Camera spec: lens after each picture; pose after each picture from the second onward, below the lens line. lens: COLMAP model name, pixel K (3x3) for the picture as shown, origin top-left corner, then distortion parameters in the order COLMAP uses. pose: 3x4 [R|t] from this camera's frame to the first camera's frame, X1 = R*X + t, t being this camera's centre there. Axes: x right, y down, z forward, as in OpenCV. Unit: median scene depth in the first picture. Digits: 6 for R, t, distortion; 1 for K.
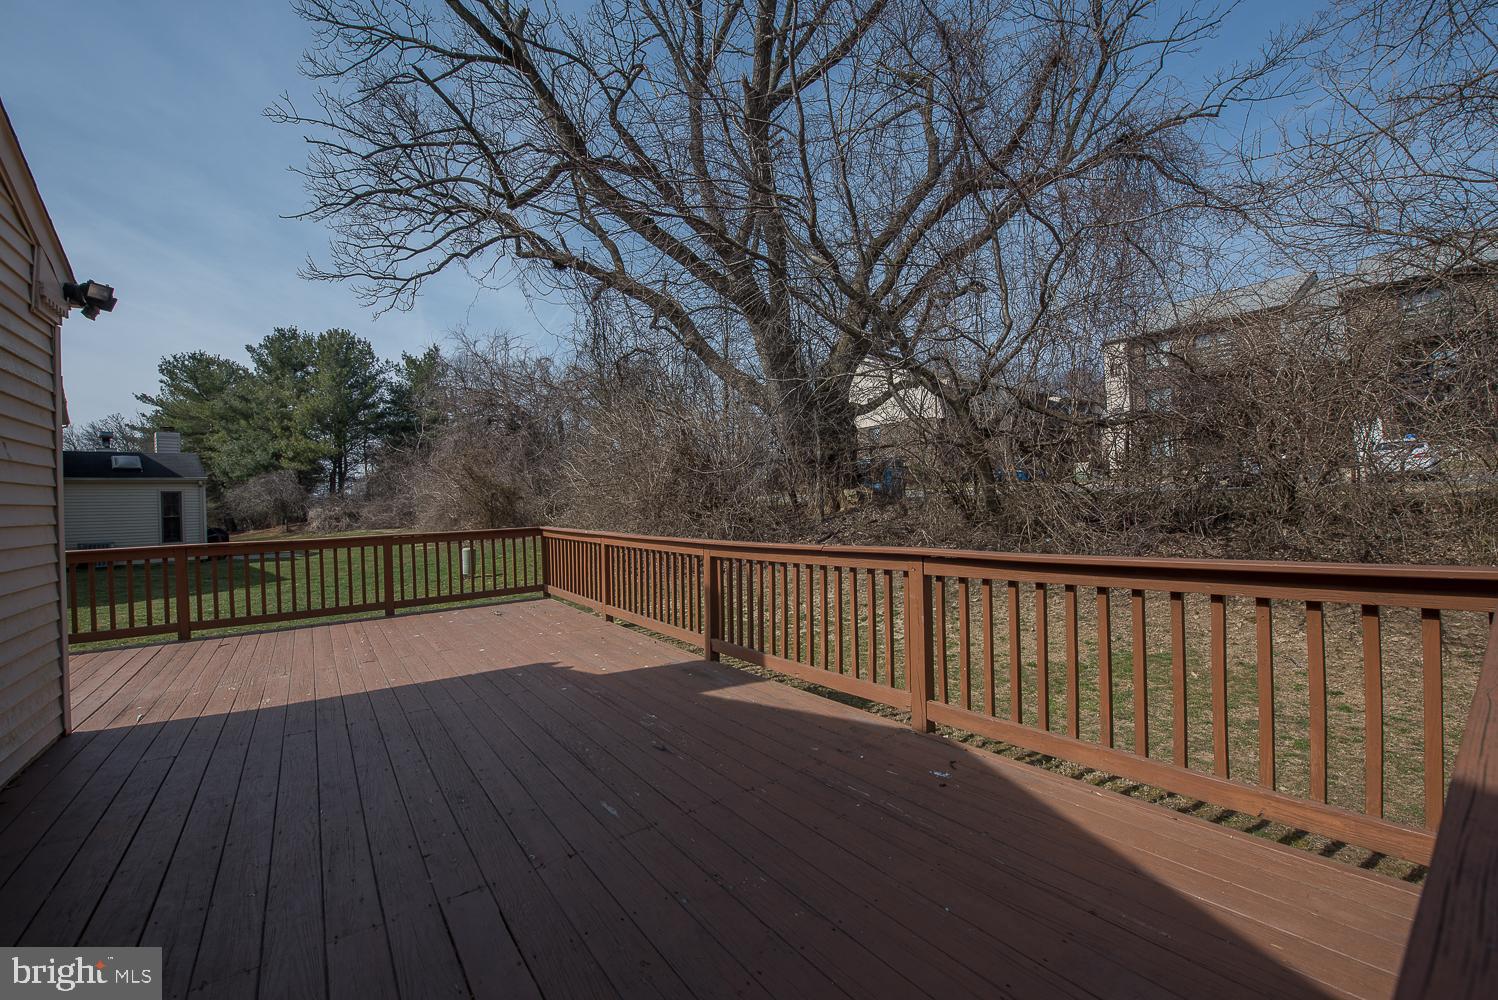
lens RADIAL K [[593.8, 0, 749.0], [0, 593.8, 500.0], [0, 0, 1]] dist [-0.015007, -0.003748]
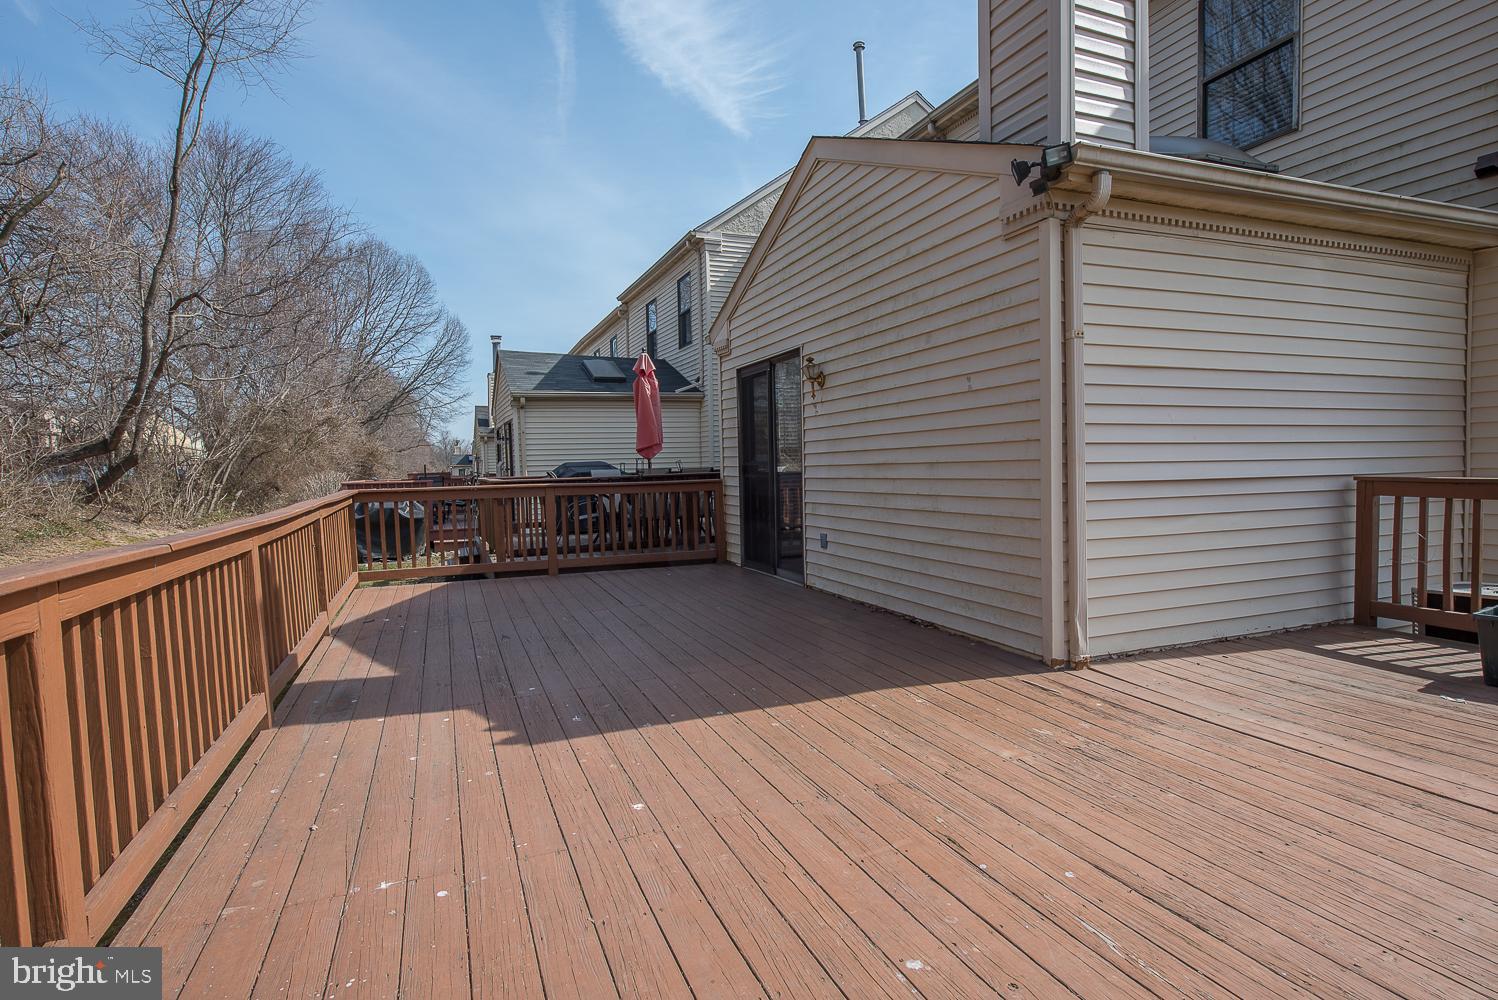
lens RADIAL K [[776.6, 0, 749.0], [0, 776.6, 500.0], [0, 0, 1]] dist [0.000082, -0.000025]
pose [[-0.963995, 0.047191, 0.261700, -0.783434], [0.059297, 0.997496, 0.038552, 0.048885], [-0.259226, 0.052681, -0.964379, 1.719588]]
